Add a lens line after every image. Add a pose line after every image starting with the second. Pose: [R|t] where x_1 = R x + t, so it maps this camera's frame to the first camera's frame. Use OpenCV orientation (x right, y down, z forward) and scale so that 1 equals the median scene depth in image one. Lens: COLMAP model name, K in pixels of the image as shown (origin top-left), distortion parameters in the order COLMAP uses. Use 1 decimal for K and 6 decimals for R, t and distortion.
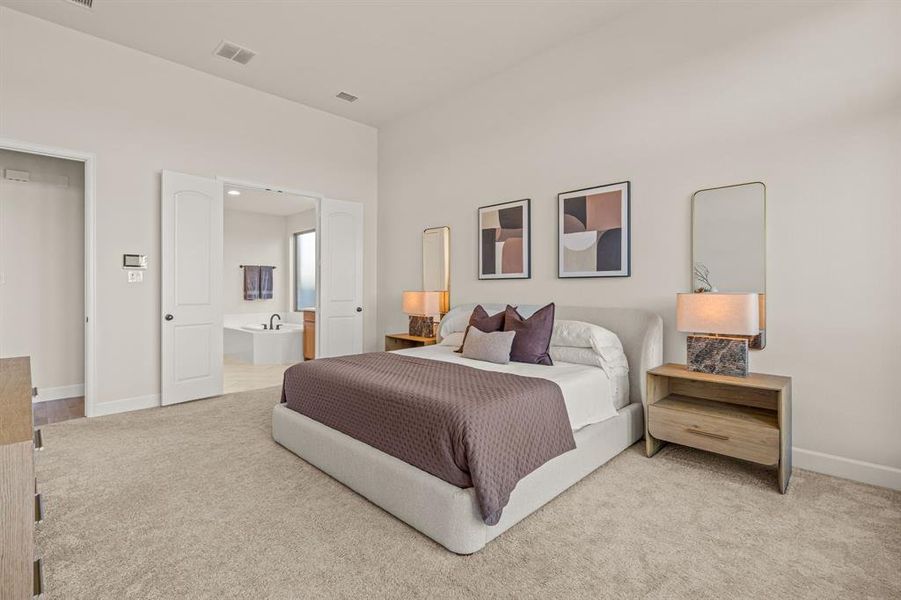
lens RADIAL K [[412.5, 0, 449.7], [0, 412.5, 297.0], [0, 0, 1]] dist [-0.002765, -0.000151]
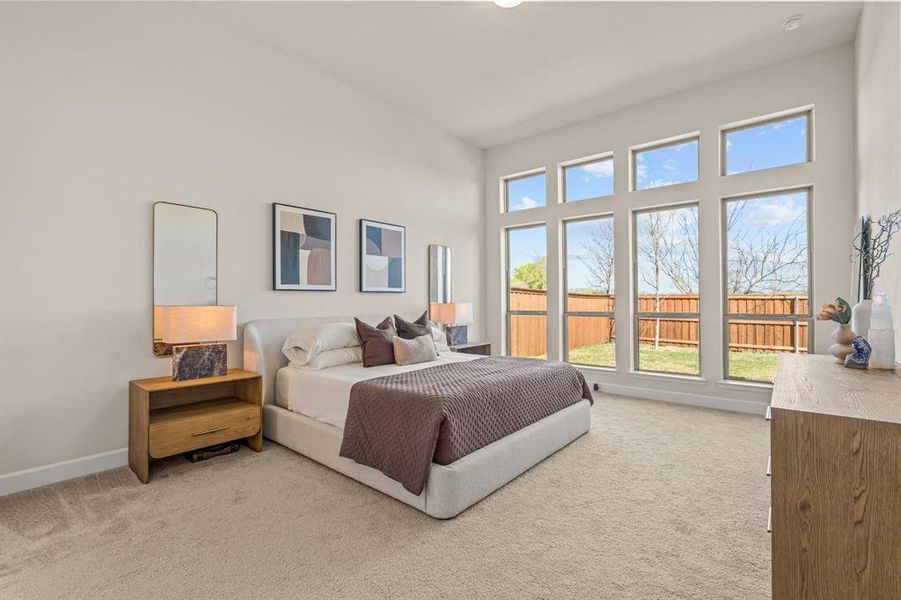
lens RADIAL K [[412.5, 0, 449.7], [0, 412.5, 297.0], [0, 0, 1]] dist [-0.002765, -0.000151]
pose [[-0.075285, 0.001596, 0.997161, -0.835768], [0.012527, 0.999921, -0.000655, -0.024529], [-0.997083, 0.012442, -0.075299, 0.769711]]
